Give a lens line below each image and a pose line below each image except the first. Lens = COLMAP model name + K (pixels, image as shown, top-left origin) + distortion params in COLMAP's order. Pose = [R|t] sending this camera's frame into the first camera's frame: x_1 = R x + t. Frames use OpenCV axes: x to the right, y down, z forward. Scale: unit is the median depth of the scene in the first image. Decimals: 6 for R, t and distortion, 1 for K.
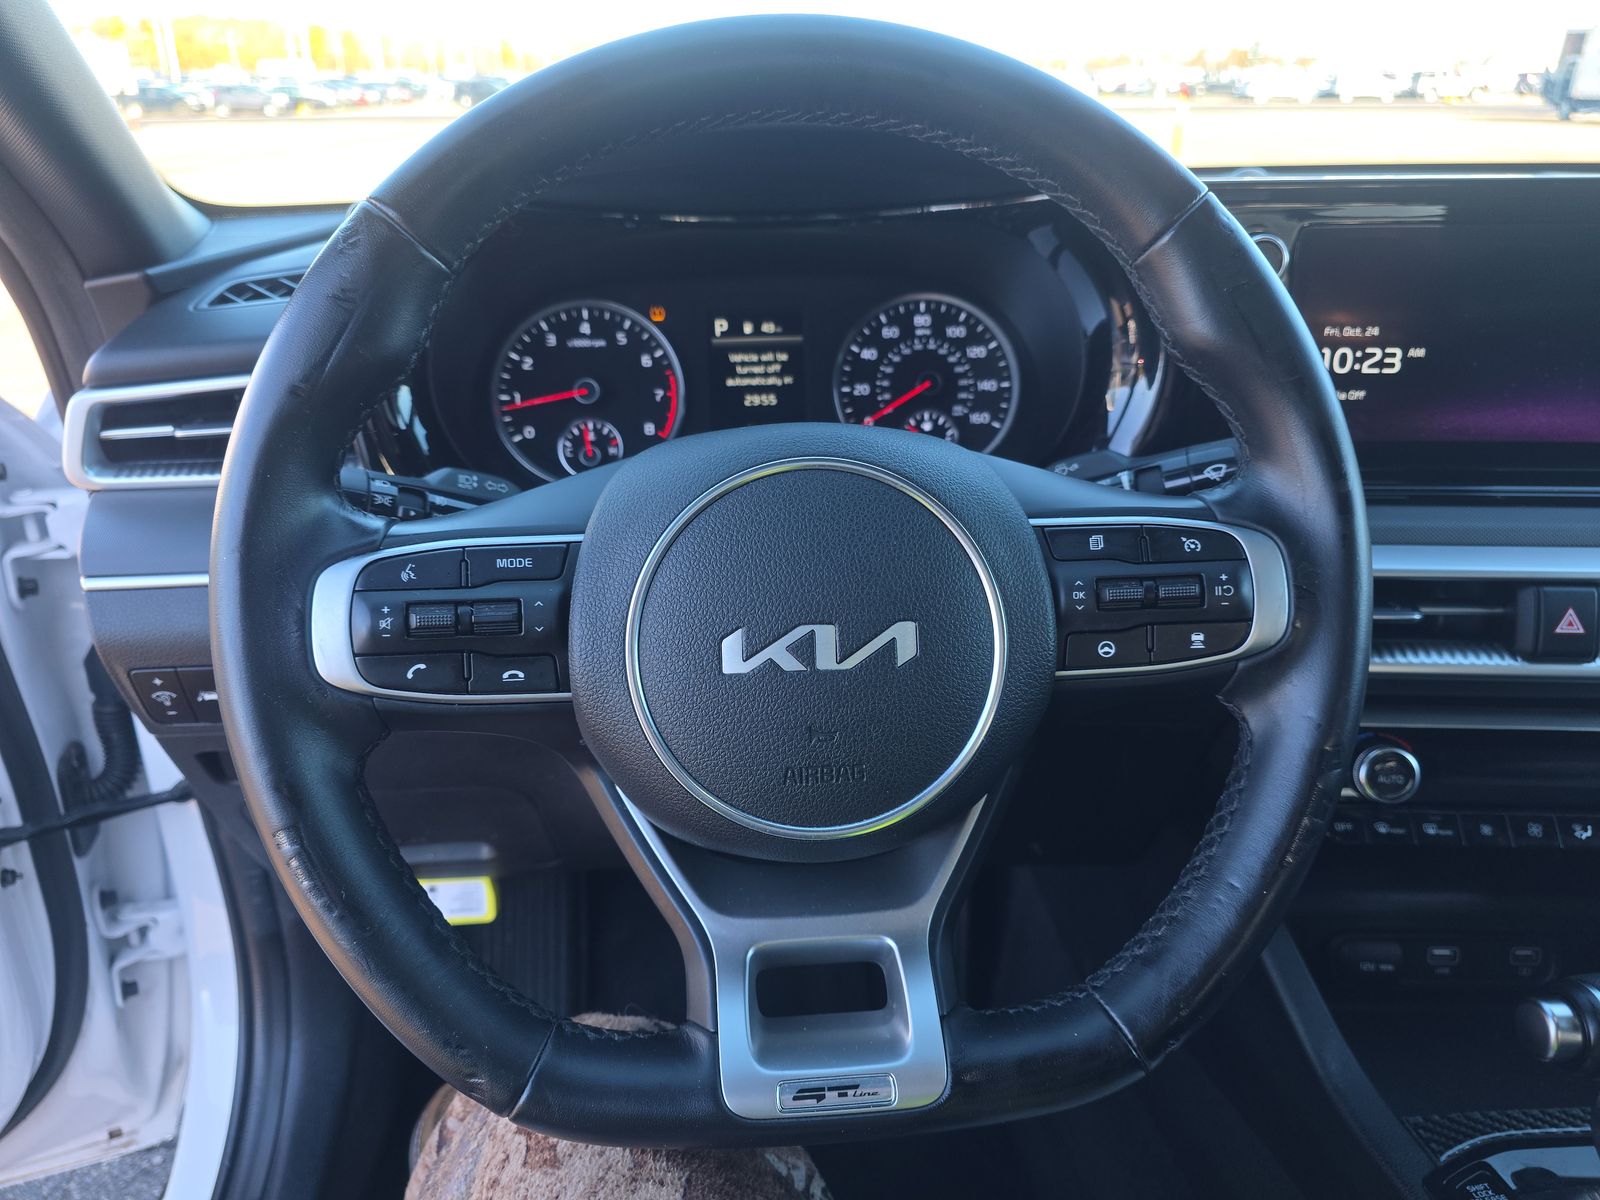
lens RADIAL K [[1087.0, 0, 792.9], [0, 1087.0, 585.1], [0, 0, 1]] dist [0.033652, -0.025941]
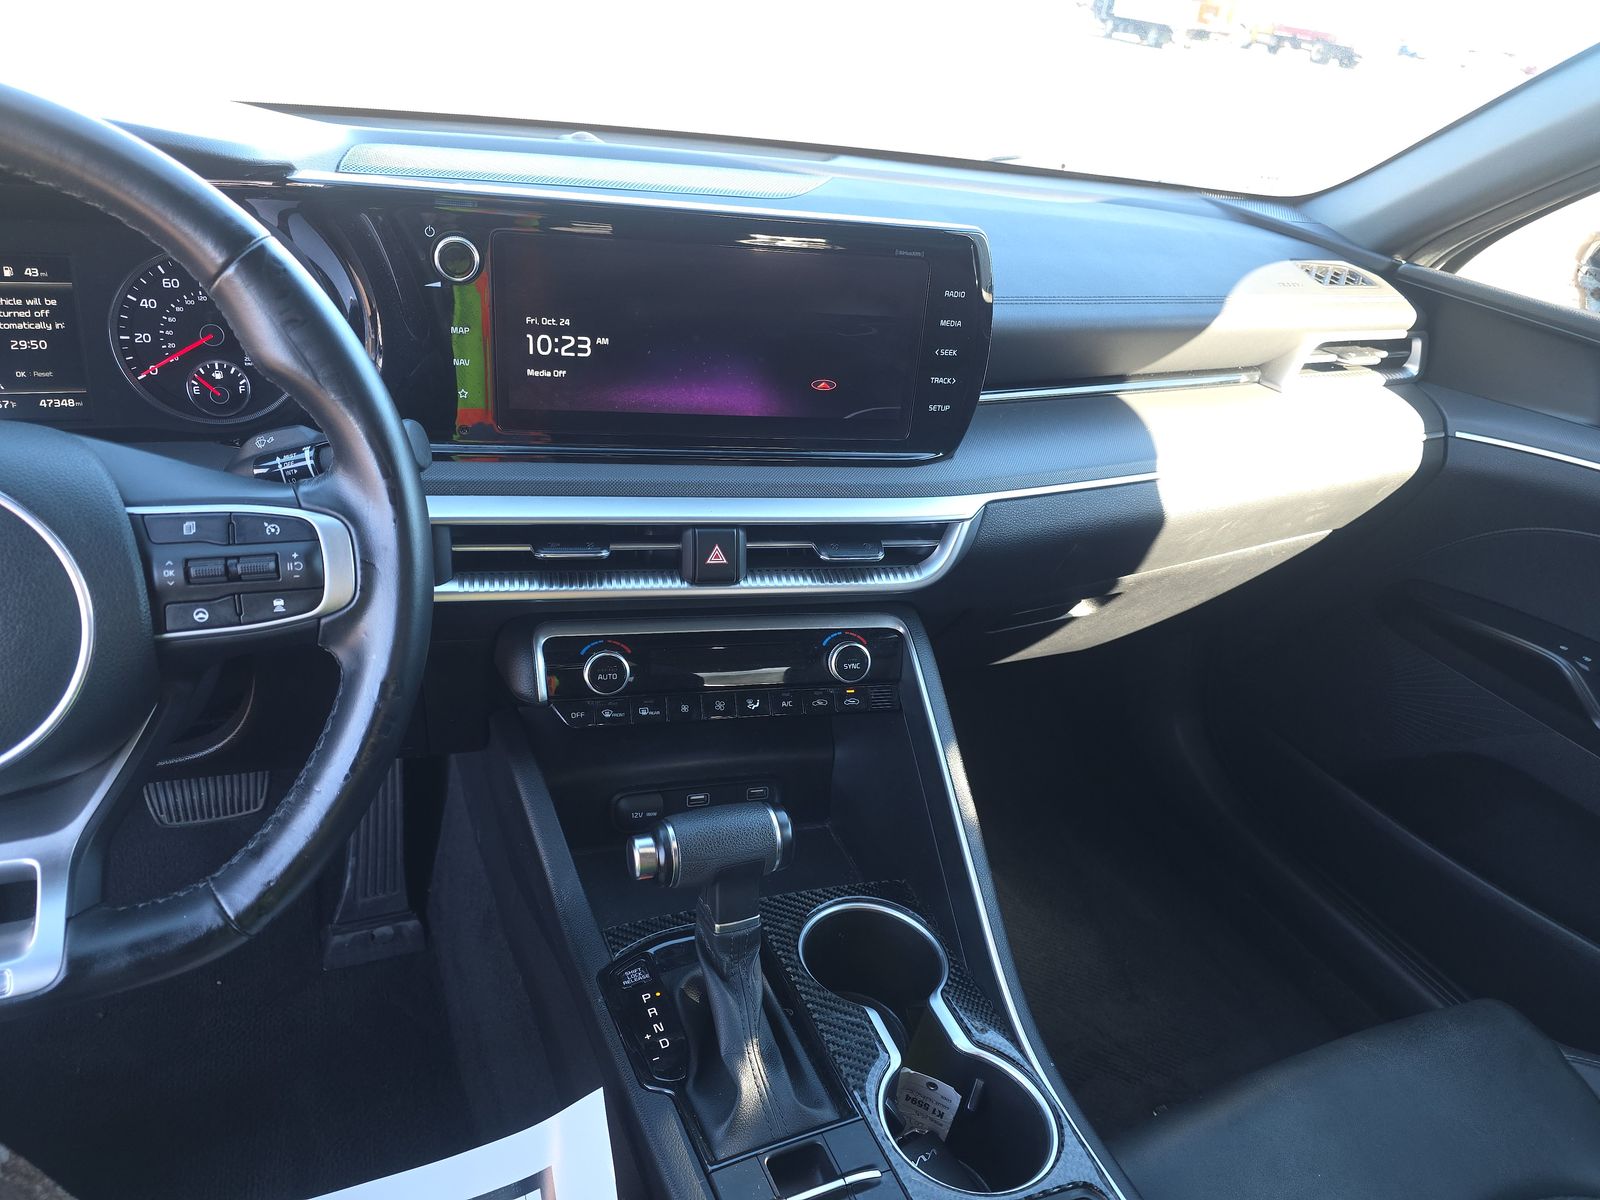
lens RADIAL K [[1087.0, 0, 800.5], [0, 1087.0, 590.1], [0, 0, 1]] dist [0.033652, -0.025941]
pose [[0.944171, -0.040637, 0.326939, 0.312192], [-0.000912, 0.992038, 0.125938, -0.074911], [-0.329454, -0.119205, 0.936617, -0.226445]]
